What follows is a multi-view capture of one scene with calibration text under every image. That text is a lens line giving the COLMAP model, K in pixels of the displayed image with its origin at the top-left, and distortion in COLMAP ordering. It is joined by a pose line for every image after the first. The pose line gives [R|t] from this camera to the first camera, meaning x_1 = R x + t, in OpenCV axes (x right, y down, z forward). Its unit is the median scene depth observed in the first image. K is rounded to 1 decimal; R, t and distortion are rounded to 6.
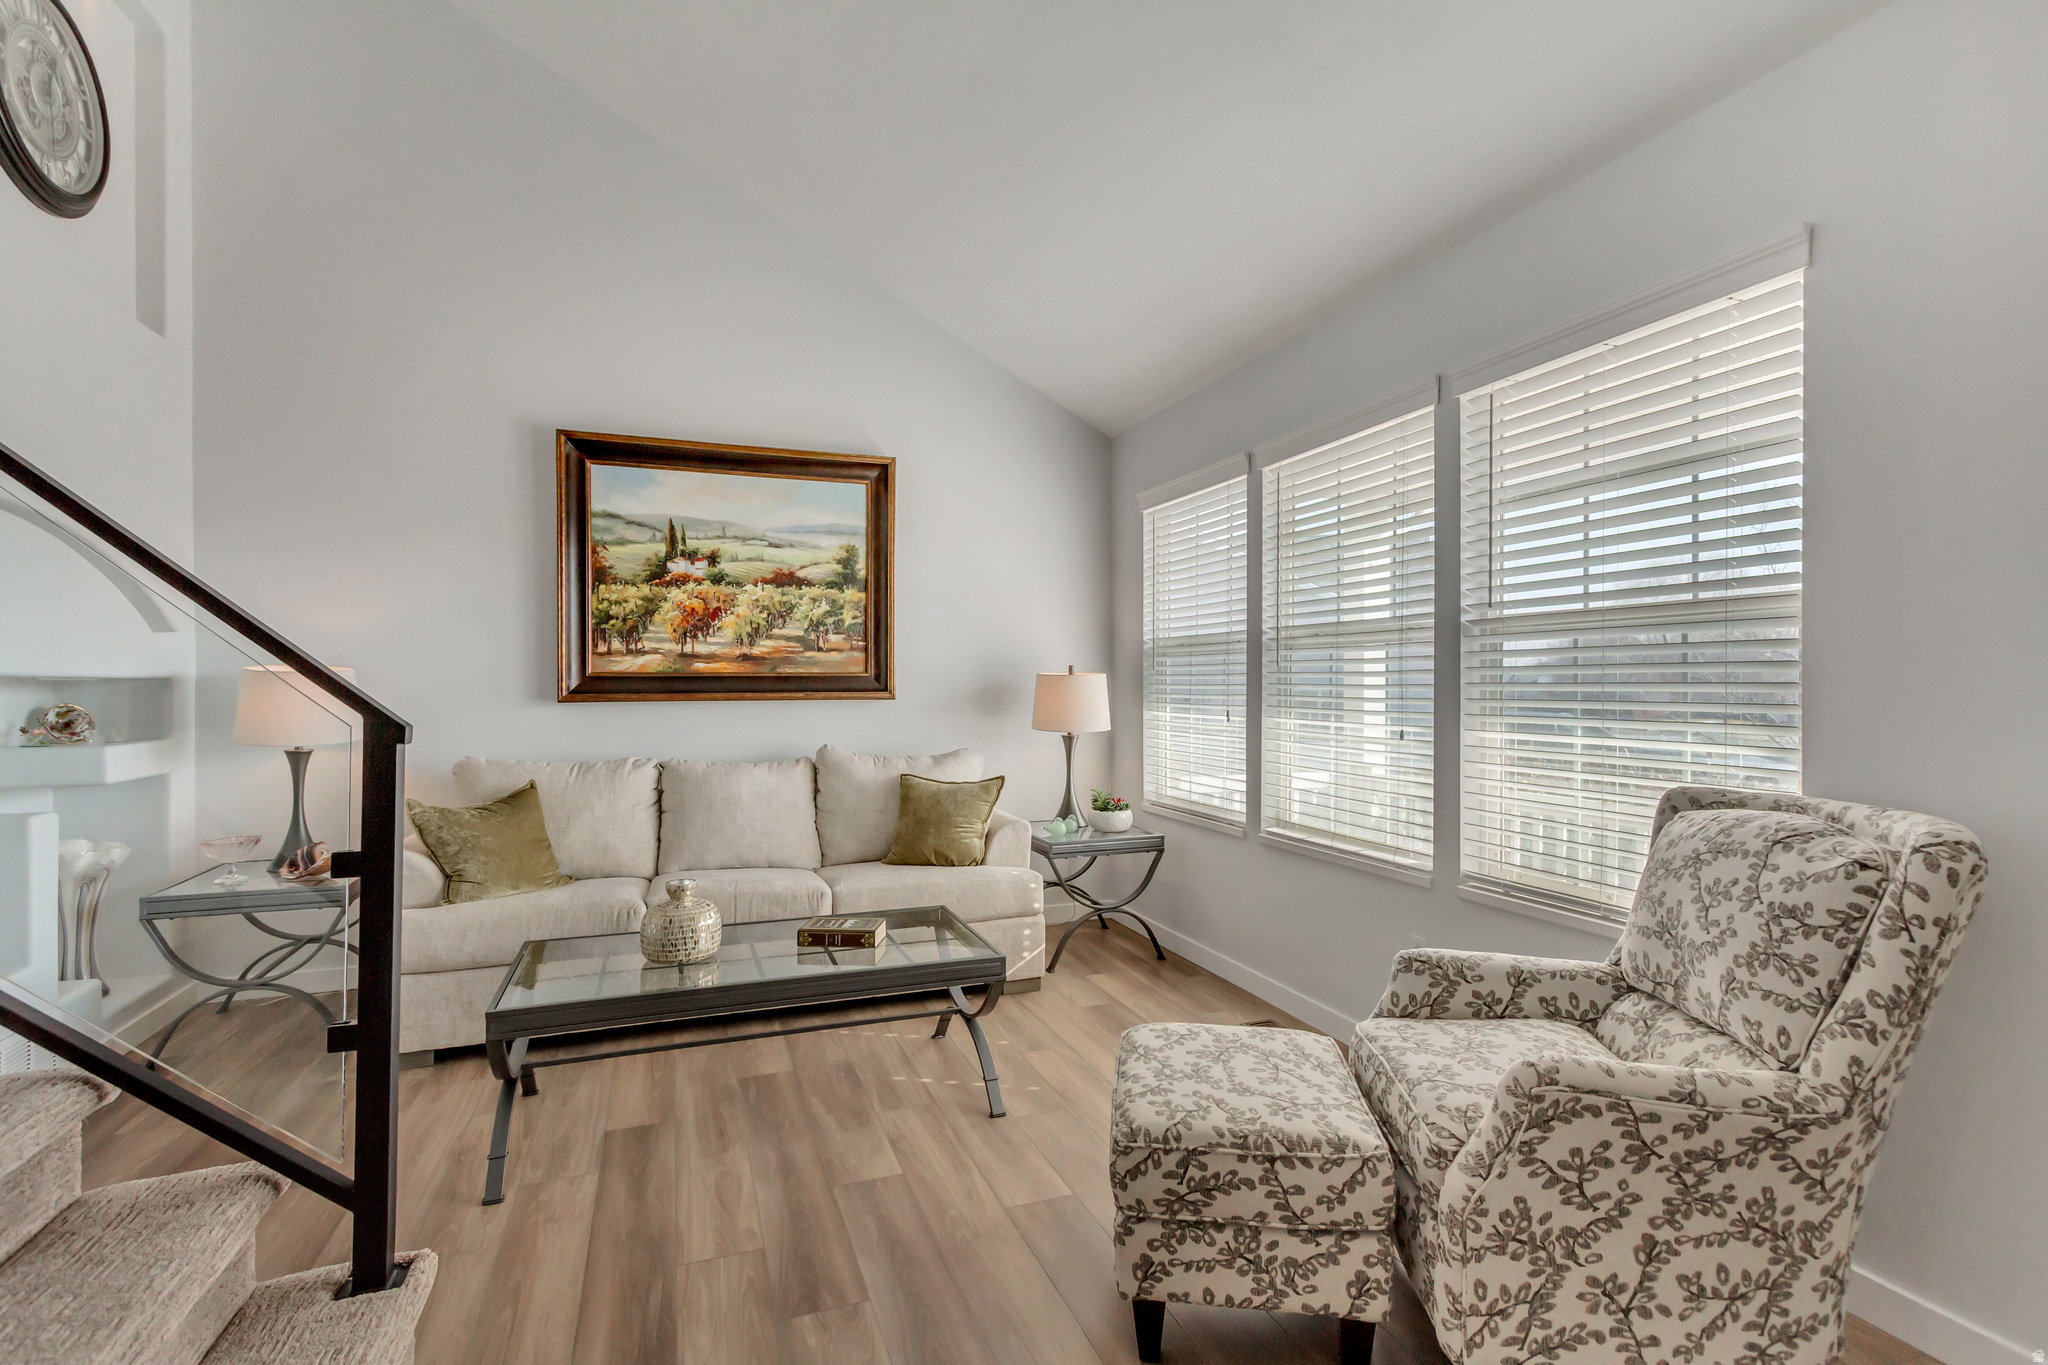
lens RADIAL K [[958.2, 0, 987.2], [0, 958.2, 686.6], [0, 0, 1]] dist [0.008468, -0.001395]
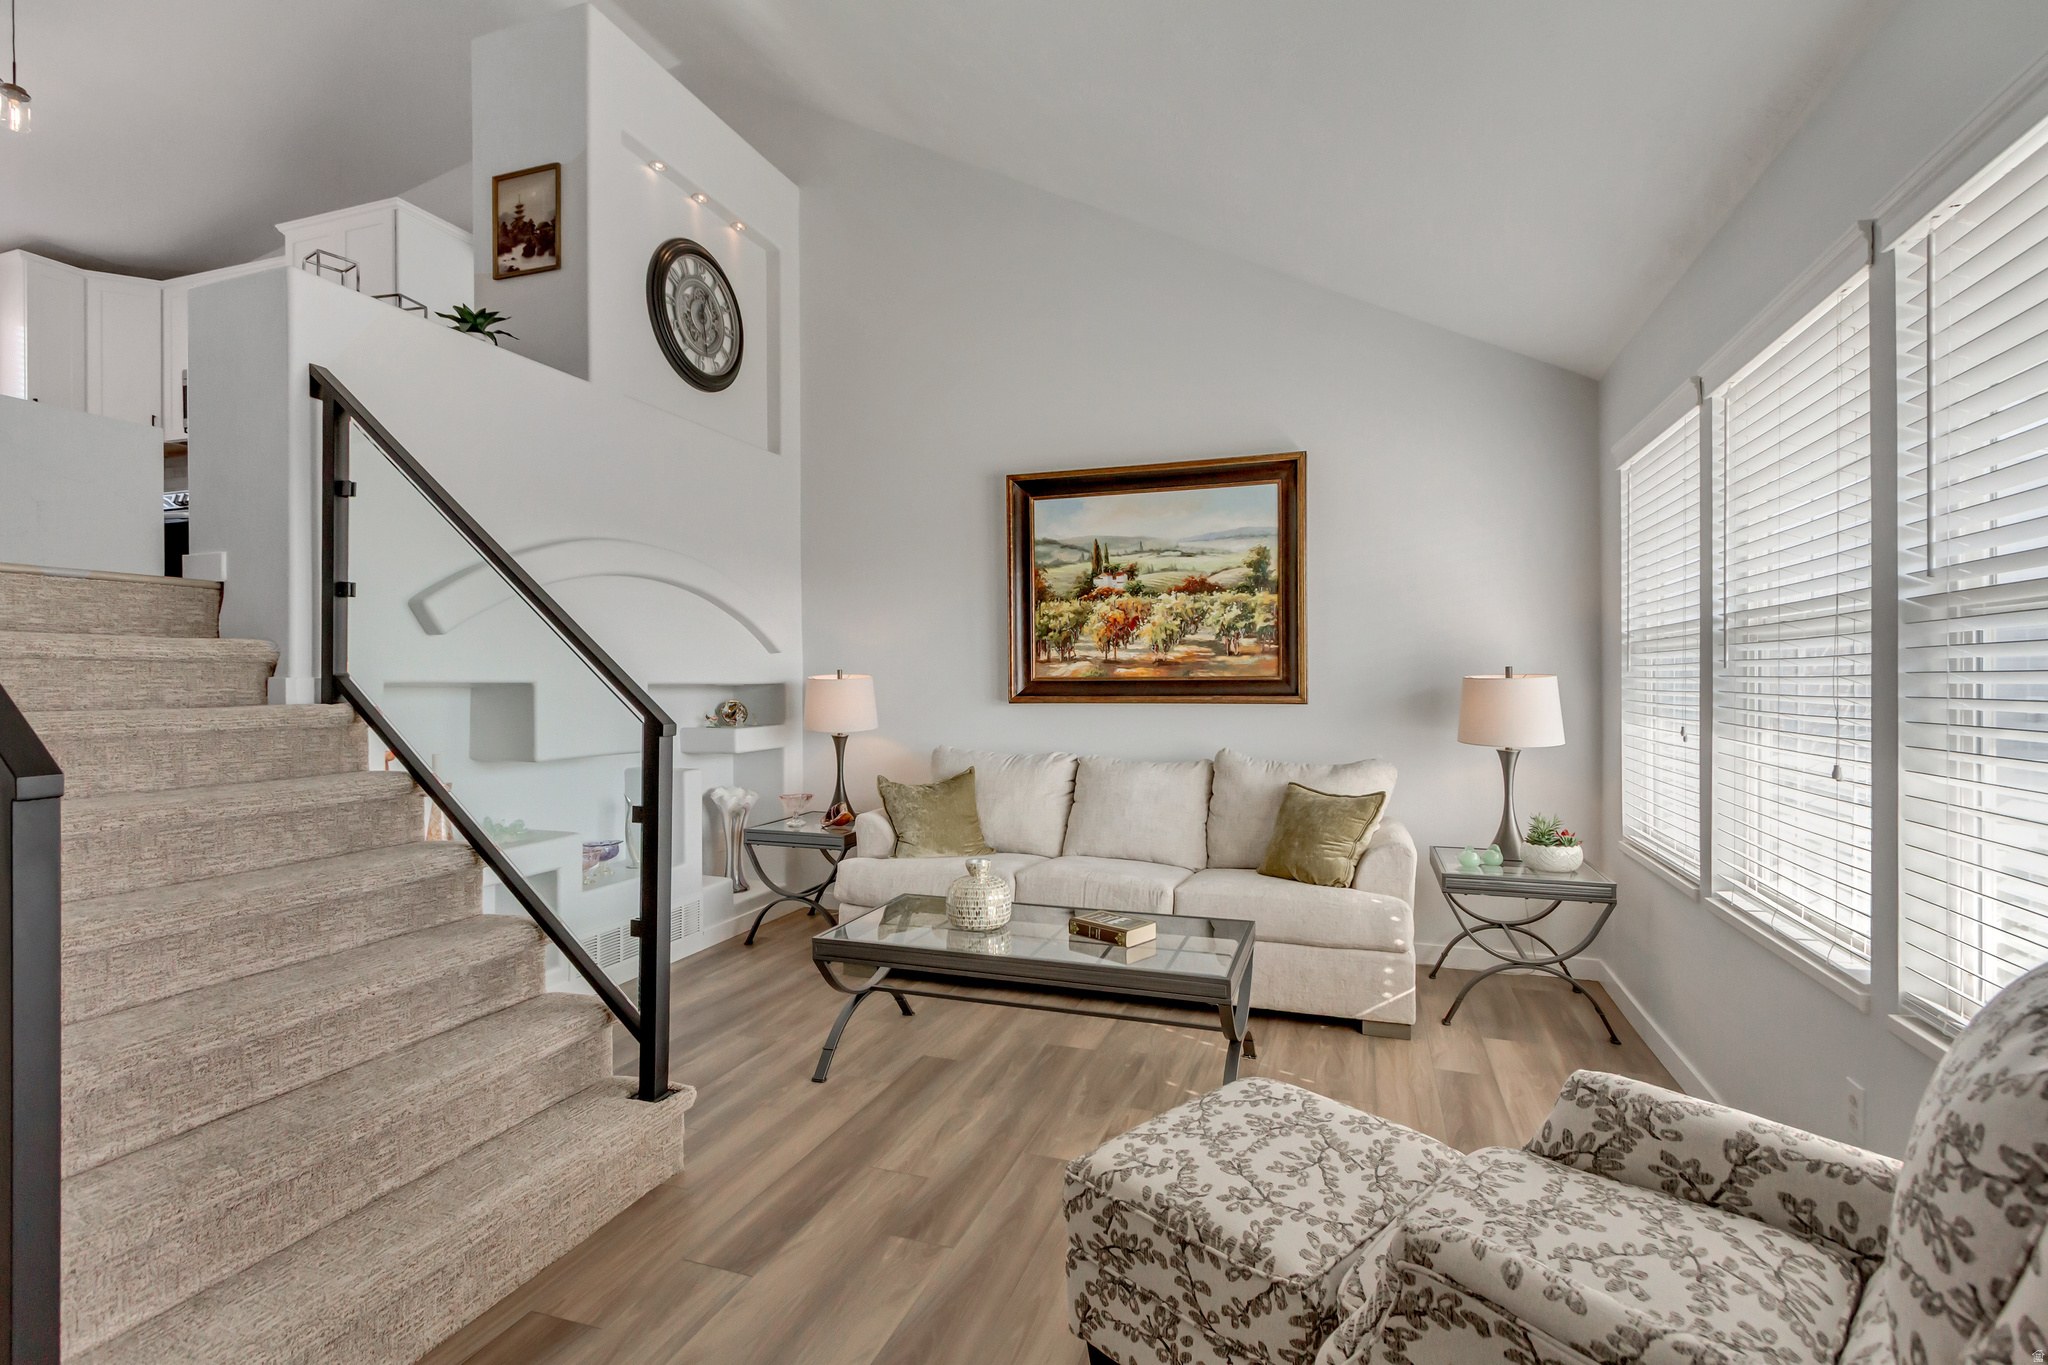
lens RADIAL K [[953.0, 0, 1032.1], [0, 953.0, 681.2], [0, 0, 1]] dist [0.007027, -0.002413]
pose [[0.767510, -0.000599, -0.641037, 0.351868], [0.000645, 1.000000, -0.000162, -0.011110], [0.641037, -0.000289, 0.767510, 0.110791]]
